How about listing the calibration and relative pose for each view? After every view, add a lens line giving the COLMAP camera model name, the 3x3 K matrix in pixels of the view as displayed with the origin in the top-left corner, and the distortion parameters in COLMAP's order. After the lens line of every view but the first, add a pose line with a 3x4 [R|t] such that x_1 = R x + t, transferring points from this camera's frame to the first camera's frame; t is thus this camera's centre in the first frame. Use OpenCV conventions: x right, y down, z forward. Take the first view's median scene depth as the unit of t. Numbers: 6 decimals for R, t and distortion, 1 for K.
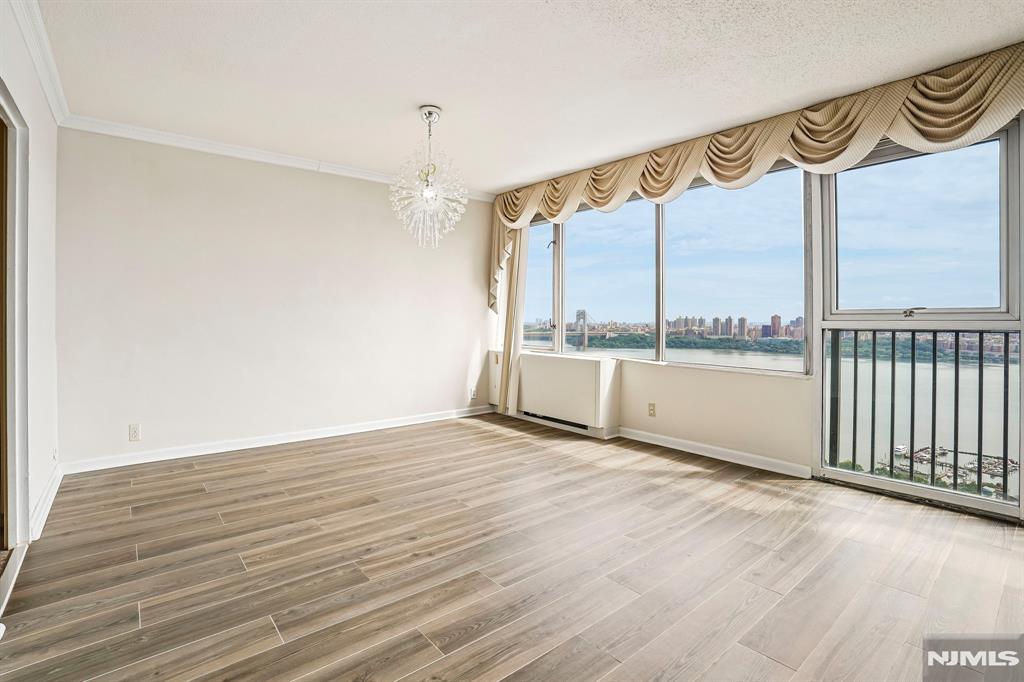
lens RADIAL K [[486.0, 0, 519.9], [0, 486.0, 321.6], [0, 0, 1]] dist [-0.075794, 0.029252]
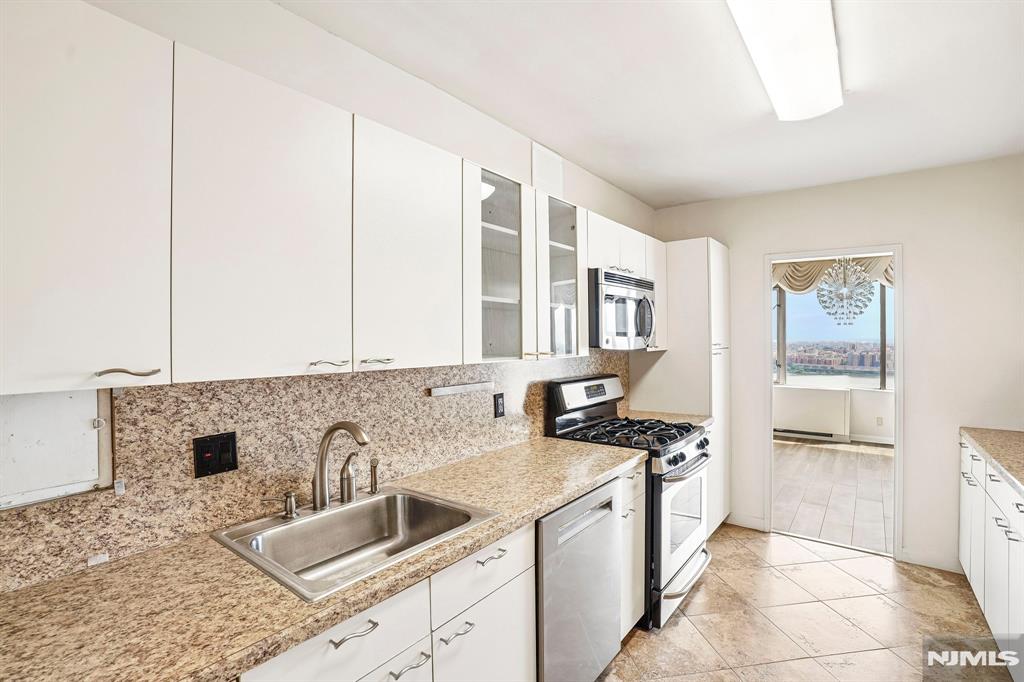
lens RADIAL K [[475.6, 0, 514.6], [0, 475.6, 339.7], [0, 0, 1]] dist [-0.084572, 0.033904]
pose [[0.979302, -0.007912, 0.202249, -1.447815], [0.009522, 0.999930, -0.006987, -0.097975], [-0.202179, 0.008768, 0.979309, -0.230707]]
